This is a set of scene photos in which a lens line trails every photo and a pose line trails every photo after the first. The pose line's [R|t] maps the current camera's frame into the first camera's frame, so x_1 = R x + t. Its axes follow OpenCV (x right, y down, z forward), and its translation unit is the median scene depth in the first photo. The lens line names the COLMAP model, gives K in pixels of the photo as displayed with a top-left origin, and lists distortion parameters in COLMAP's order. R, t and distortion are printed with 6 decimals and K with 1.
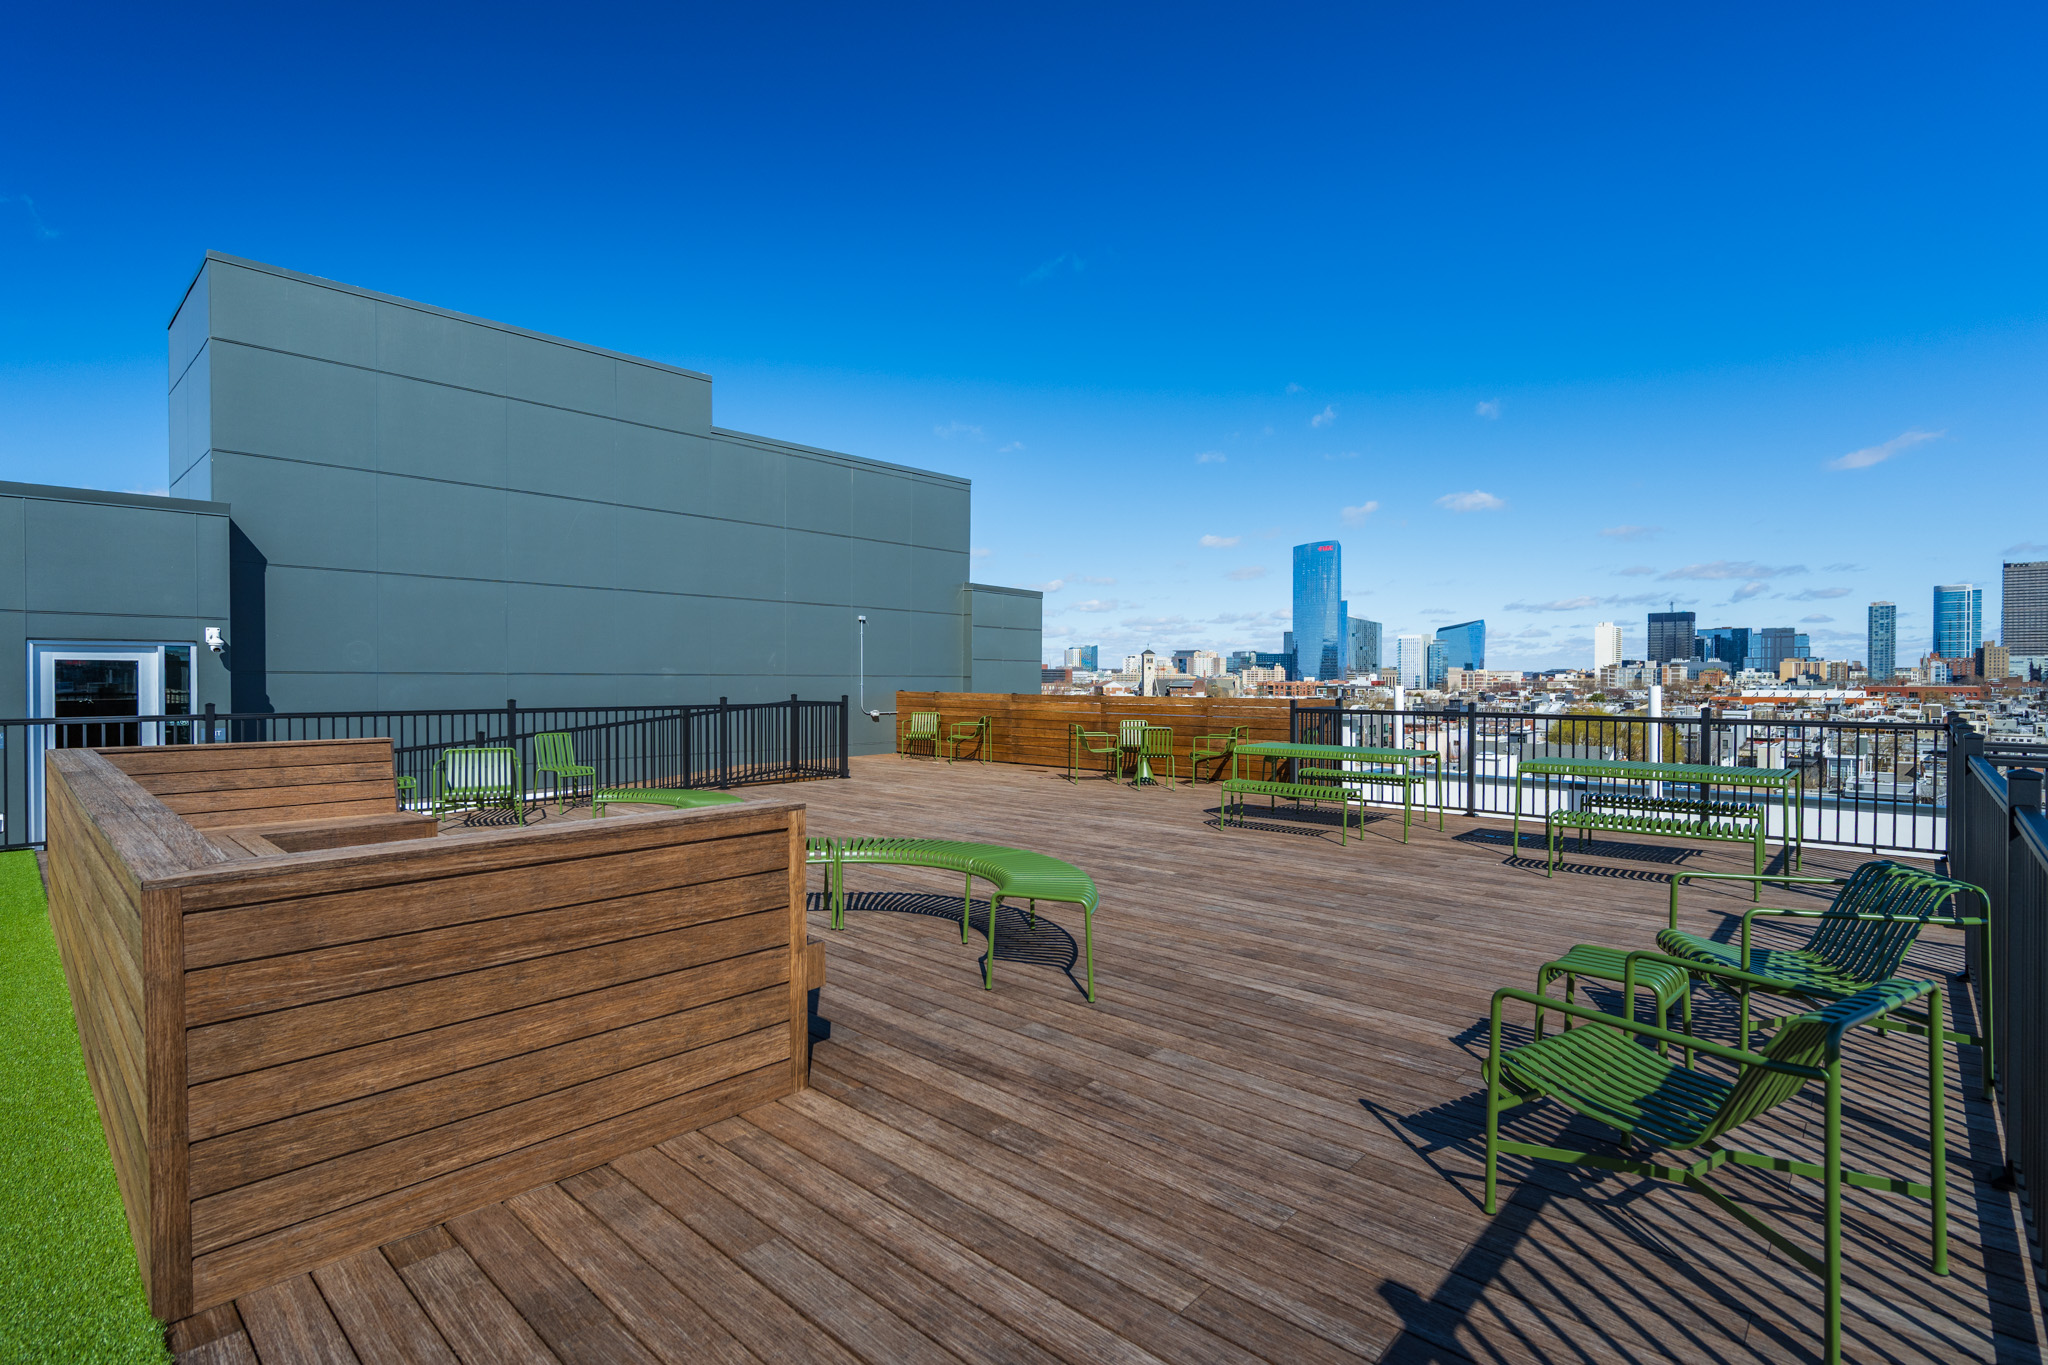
lens RADIAL K [[986.3, 0, 1009.8], [0, 986.3, 684.7], [0, 0, 1]] dist [-0.000708, 0.000431]
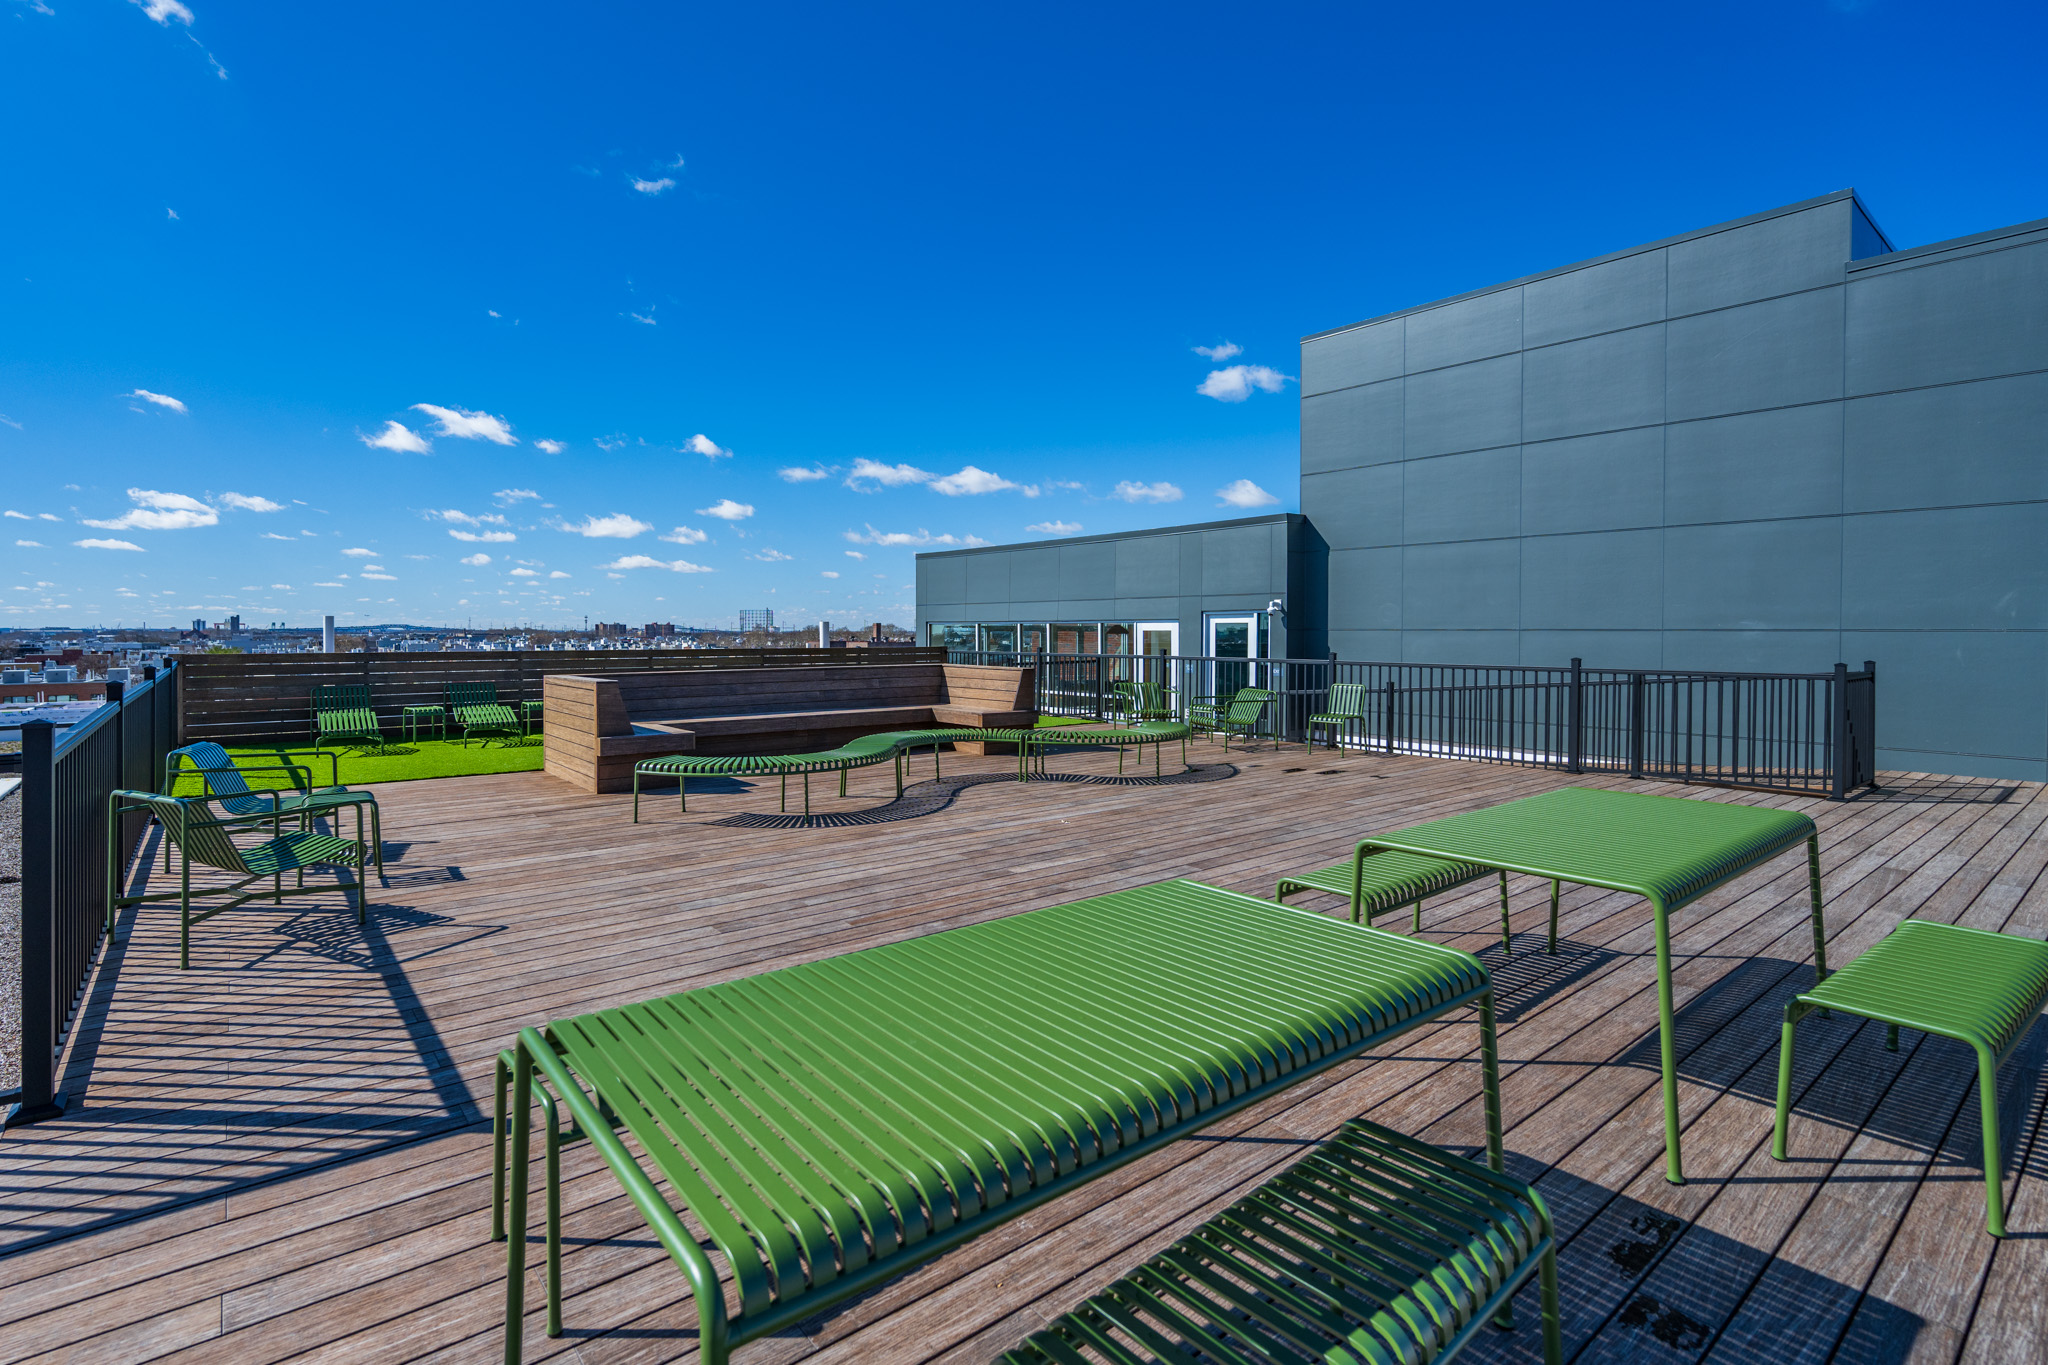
lens RADIAL K [[986.3, 0, 1009.8], [0, 986.3, 684.7], [0, 0, 1]] dist [-0.000708, 0.000431]
pose [[-0.183055, 0.048922, -0.981885, 0.838734], [-0.010430, 0.998608, 0.051699, -0.004280], [0.983047, 0.019705, -0.182290, 1.021861]]
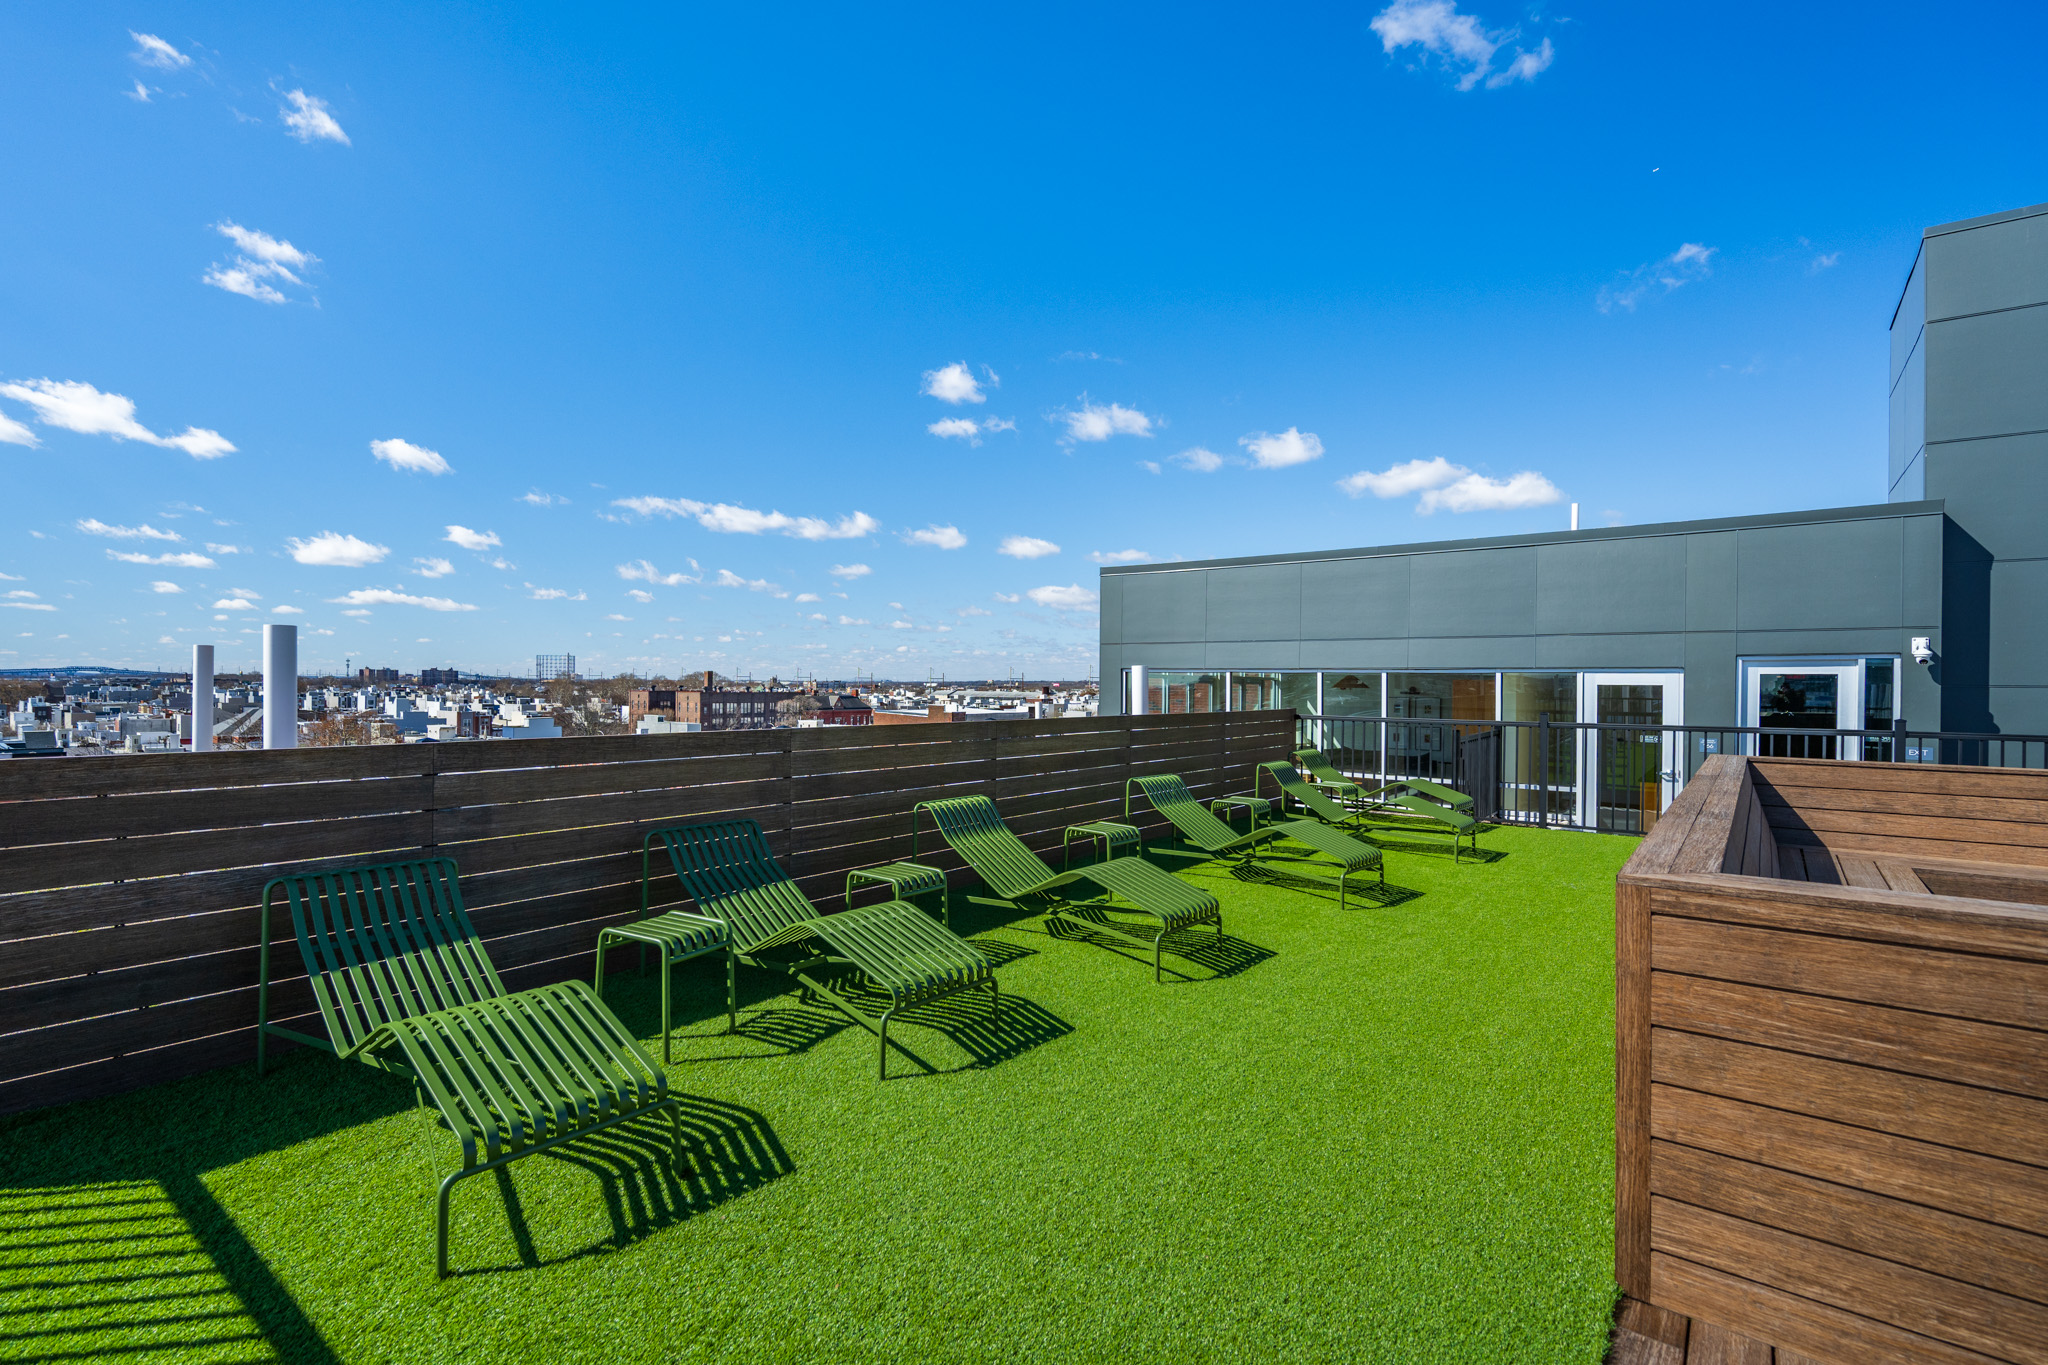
lens RADIAL K [[986.3, 0, 1009.8], [0, 986.3, 684.7], [0, 0, 1]] dist [-0.000708, 0.000431]
pose [[0.049230, -0.001511, -0.998786, 0.080347], [-0.015812, 0.999872, -0.002292, 0.001906], [0.998662, 0.015905, 0.049200, 0.127197]]
